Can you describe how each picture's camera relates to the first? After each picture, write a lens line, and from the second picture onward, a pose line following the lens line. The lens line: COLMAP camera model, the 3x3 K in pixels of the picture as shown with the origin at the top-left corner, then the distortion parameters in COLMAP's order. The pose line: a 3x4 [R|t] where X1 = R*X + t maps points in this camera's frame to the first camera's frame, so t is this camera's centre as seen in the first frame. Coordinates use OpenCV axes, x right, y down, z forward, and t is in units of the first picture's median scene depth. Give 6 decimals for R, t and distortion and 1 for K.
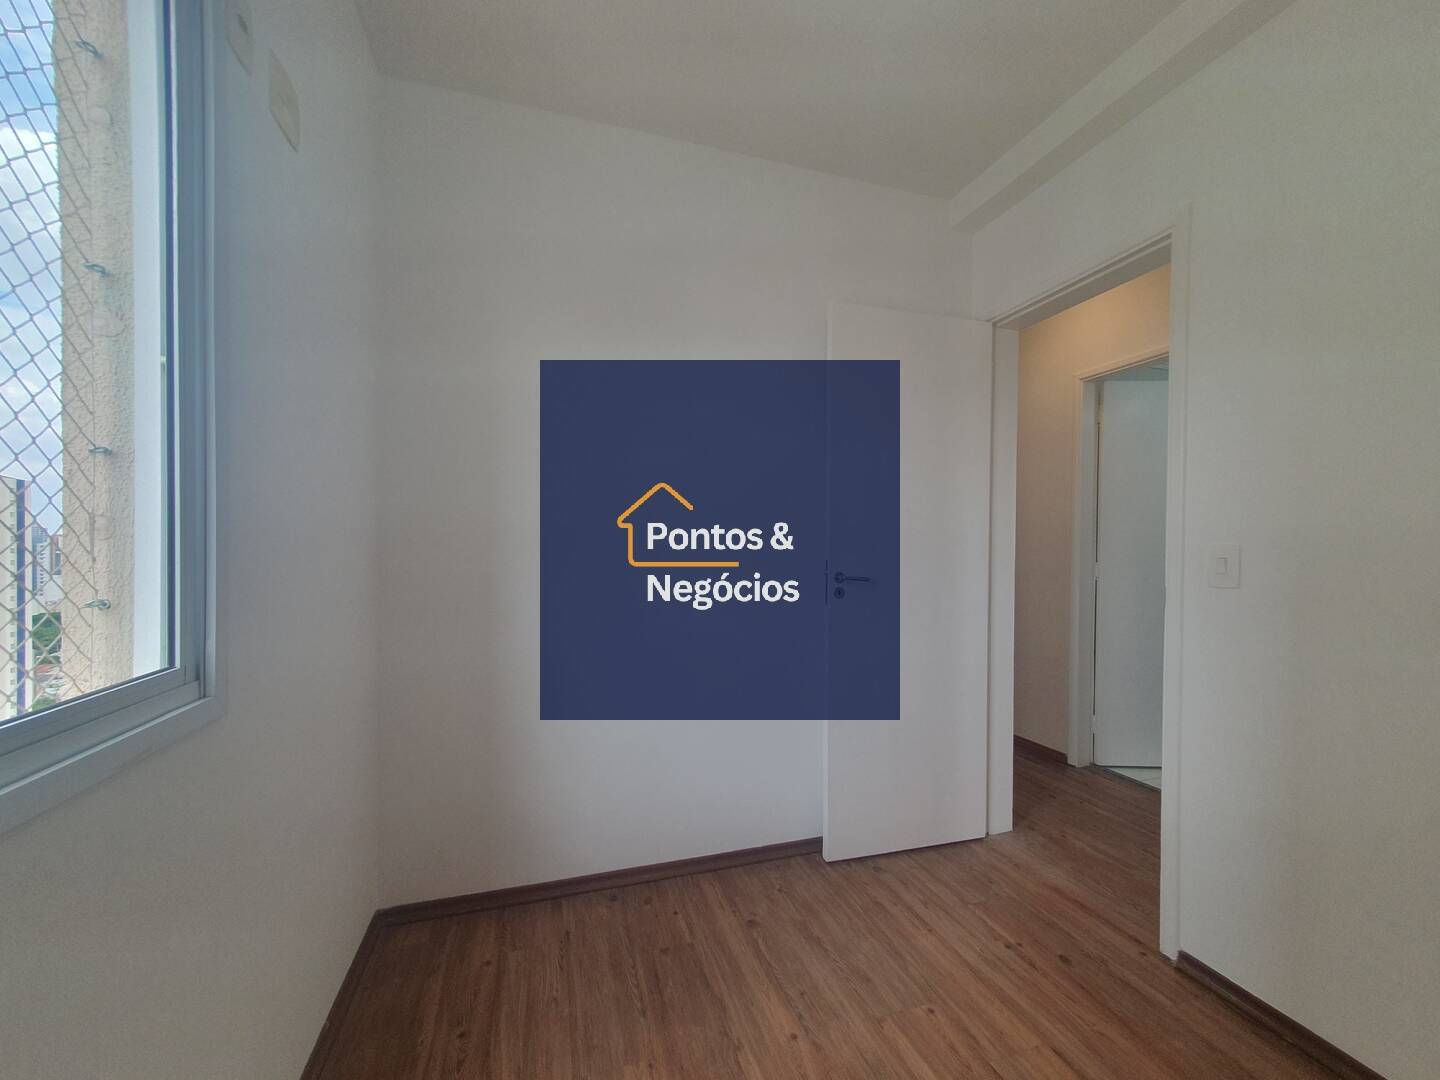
lens RADIAL K [[566.7, 0, 713.3], [0, 566.7, 549.1], [0, 0, 1]] dist [0.008201, -0.000221]
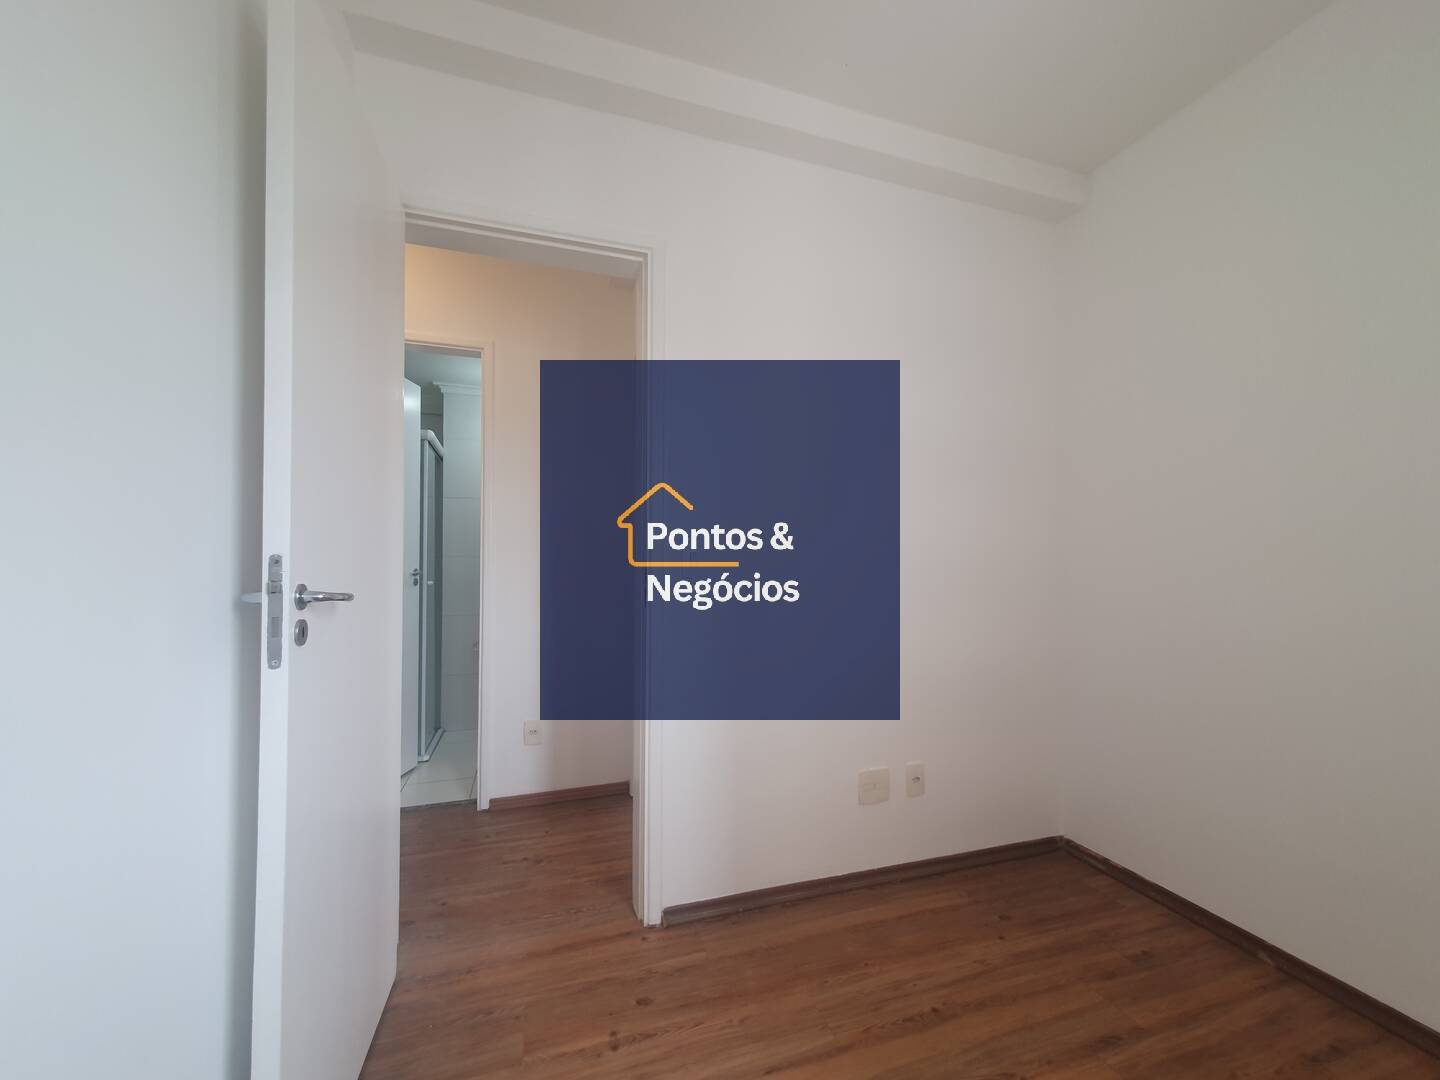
lens RADIAL K [[566.7, 0, 725.0], [0, 566.7, 548.8], [0, 0, 1]] dist [0.008201, -0.000221]
pose [[-0.019295, 0.020608, 0.999601, -0.274975], [-0.005079, 0.999773, -0.020709, 0.024673], [-0.999801, -0.005476, -0.019186, 0.833503]]
